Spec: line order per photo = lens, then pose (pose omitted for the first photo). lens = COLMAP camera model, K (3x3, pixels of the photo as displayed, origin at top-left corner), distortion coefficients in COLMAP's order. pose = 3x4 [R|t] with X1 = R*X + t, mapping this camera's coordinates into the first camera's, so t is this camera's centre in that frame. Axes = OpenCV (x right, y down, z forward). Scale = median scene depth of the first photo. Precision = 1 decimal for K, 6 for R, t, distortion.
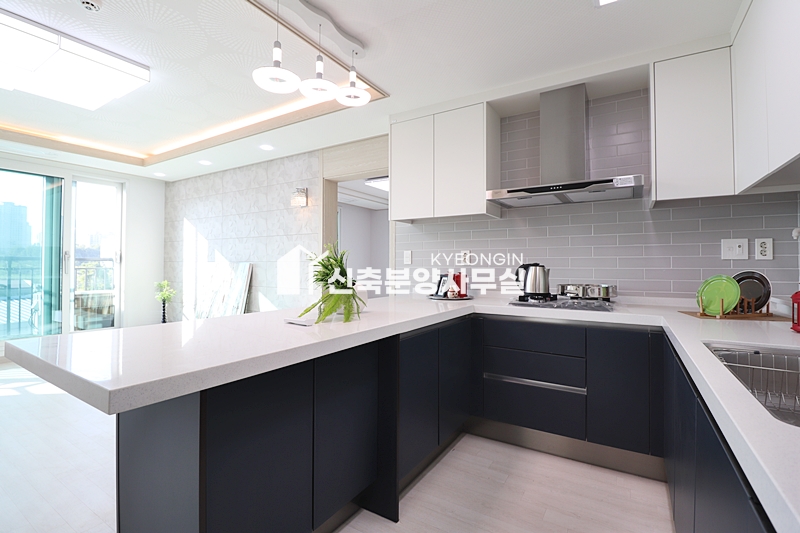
lens RADIAL K [[367.9, 0, 401.5], [0, 367.9, 262.1], [0, 0, 1]] dist [-0.017724, -0.003463]
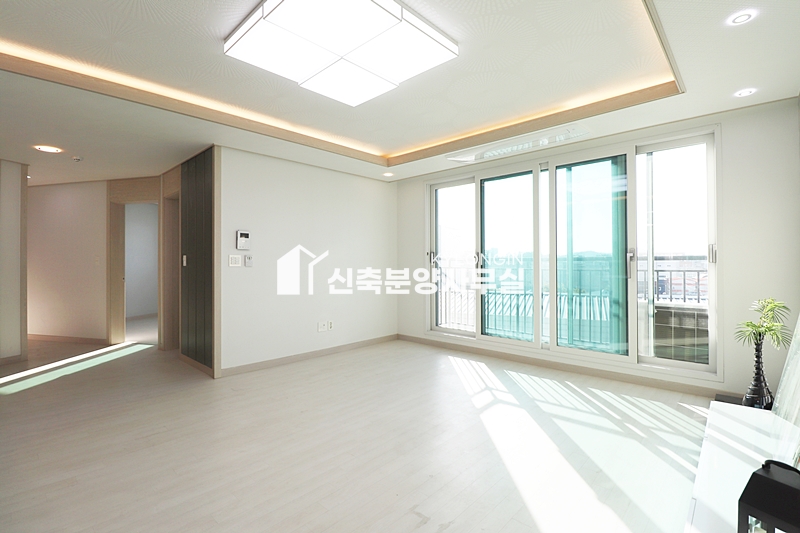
lens RADIAL K [[367.9, 0, 400.1], [0, 367.9, 265.0], [0, 0, 1]] dist [-0.017724, -0.003463]
pose [[-0.200596, -0.004484, -0.979664, -0.034769], [0.020453, 0.999752, -0.008764, -0.000131], [0.979460, -0.021795, -0.200455, 0.273389]]
